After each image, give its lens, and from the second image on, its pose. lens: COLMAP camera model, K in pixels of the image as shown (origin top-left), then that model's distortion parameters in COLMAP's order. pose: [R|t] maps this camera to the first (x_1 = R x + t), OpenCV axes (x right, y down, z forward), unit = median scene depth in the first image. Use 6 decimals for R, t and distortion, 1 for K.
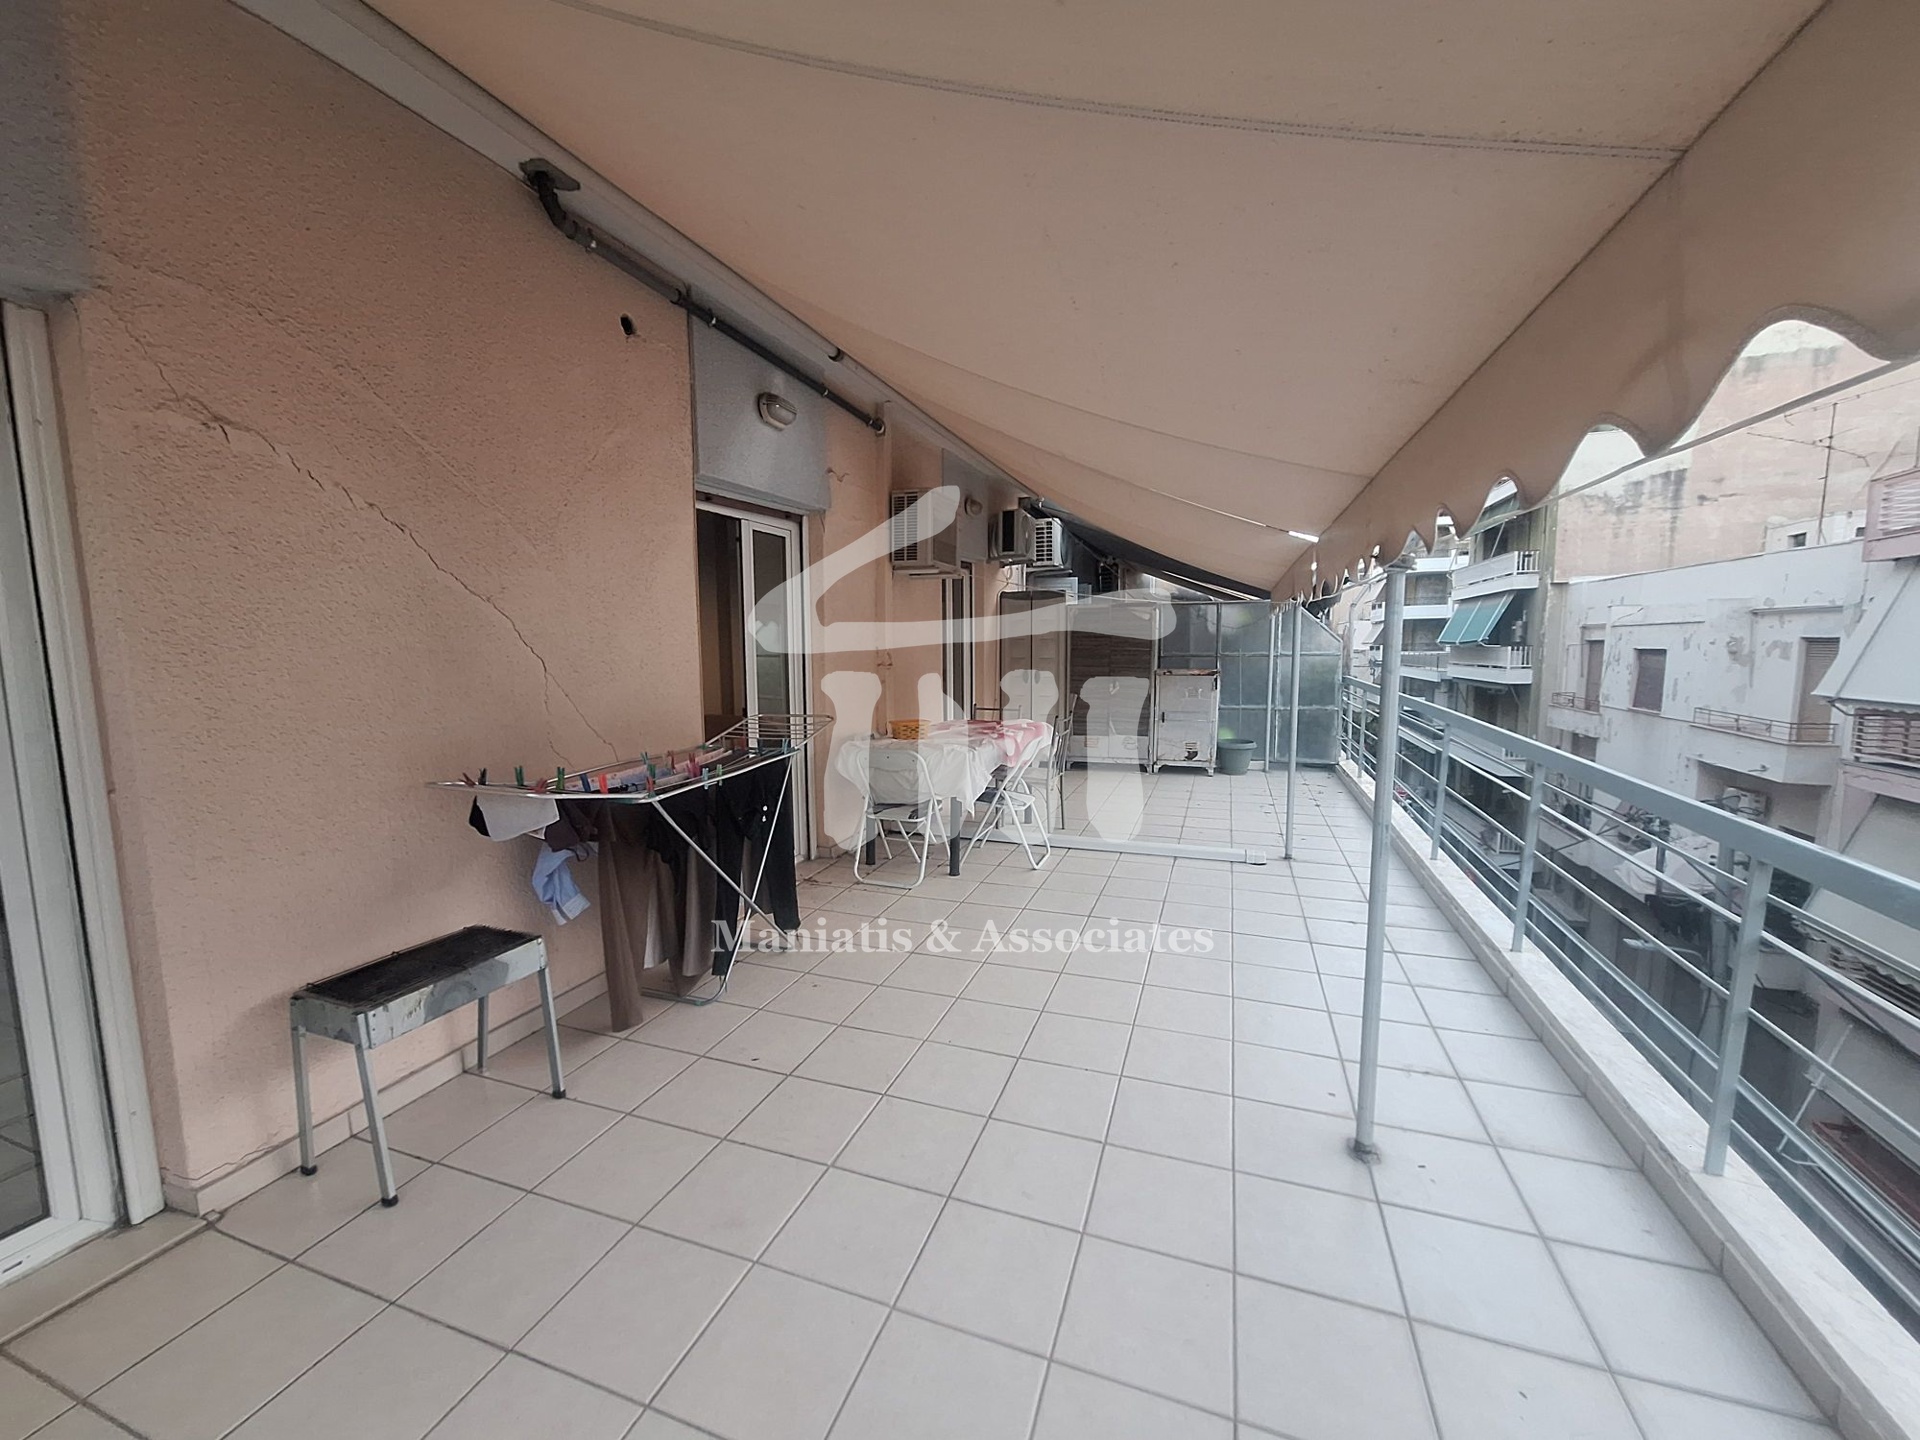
lens RADIAL K [[759.4, 0, 959.2], [0, 759.4, 729.3], [0, 0, 1]] dist [0.000796, 0.000062]
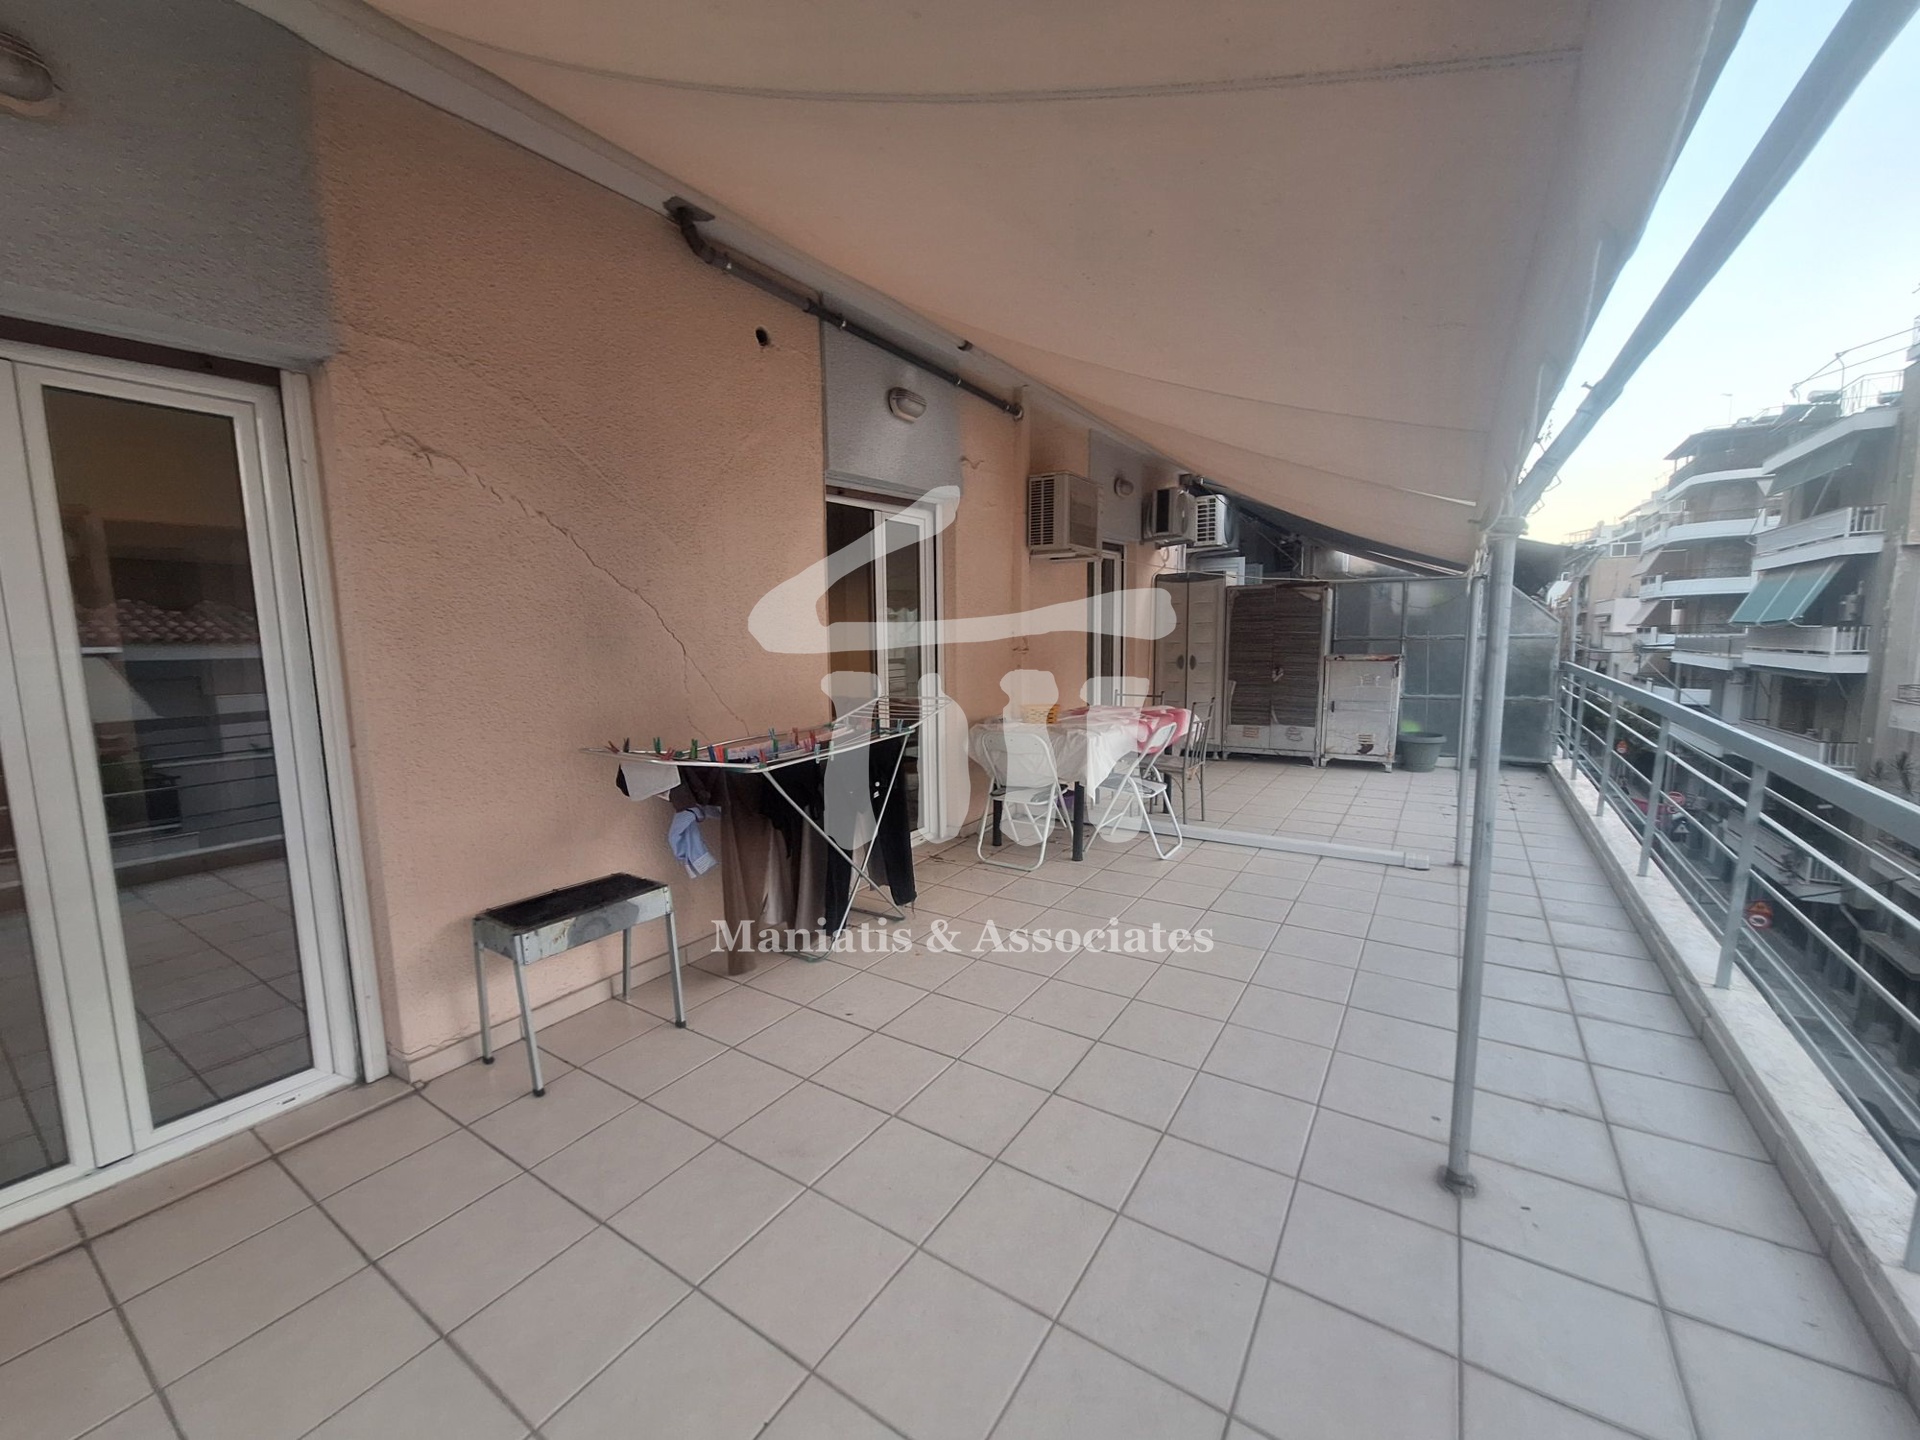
lens RADIAL K [[763.6, 0, 957.3], [0, 763.6, 730.8], [0, 0, 1]] dist [-0.000578, 0.000100]
pose [[0.972608, 0.021791, -0.231426, 0.107681], [-0.017558, 0.999639, 0.020335, 0.006631], [0.231786, -0.015715, 0.972640, -0.011105]]
